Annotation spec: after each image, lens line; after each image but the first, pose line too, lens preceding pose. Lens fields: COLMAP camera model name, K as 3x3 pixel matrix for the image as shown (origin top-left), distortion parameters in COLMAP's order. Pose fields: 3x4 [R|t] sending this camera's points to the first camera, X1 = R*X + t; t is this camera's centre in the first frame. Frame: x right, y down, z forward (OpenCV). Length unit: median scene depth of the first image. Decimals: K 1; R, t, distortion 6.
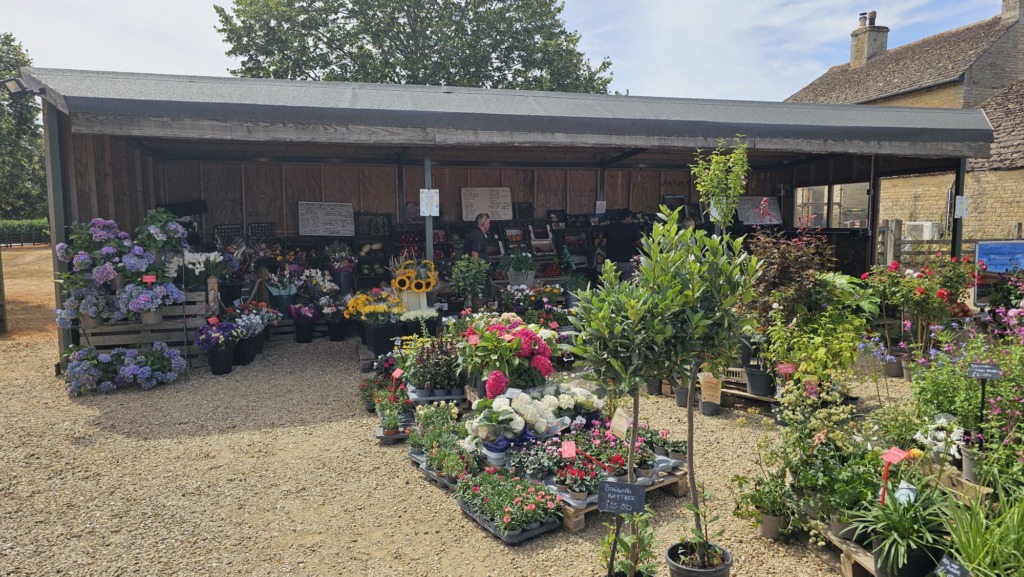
lens RADIAL K [[701.9, 0, 512.1], [0, 701.9, 288.4], [0, 0, 1]] dist [0.043108, 0.000852]
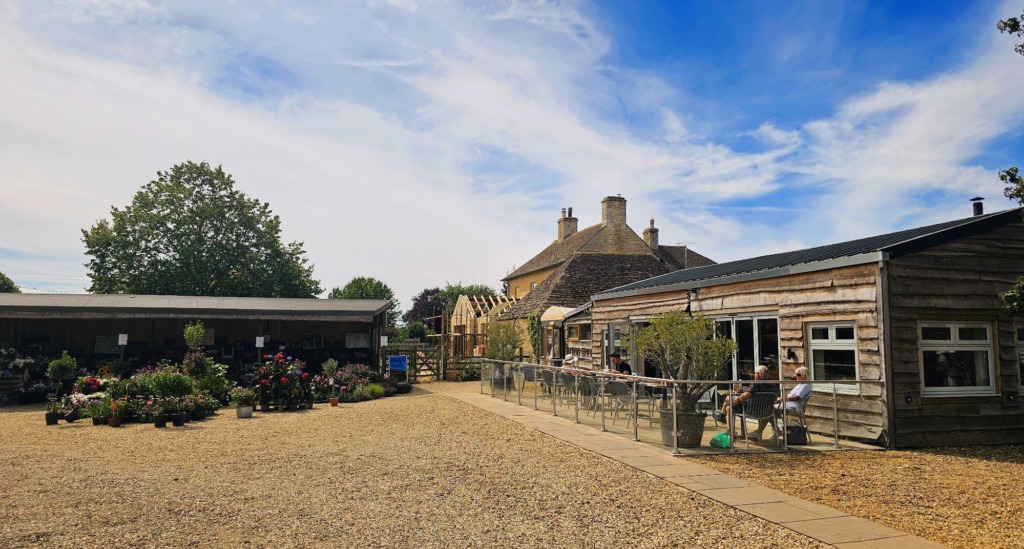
lens RADIAL K [[667.2, 0, 512.3], [0, 667.2, 276.4], [0, 0, 1]] dist [-0.002178, -0.001109]
pose [[0.995315, 0.009864, 0.096180, 0.653374], [0.008785, 0.981442, -0.191556, 0.079858], [-0.096285, 0.191504, 0.976758, -0.953280]]
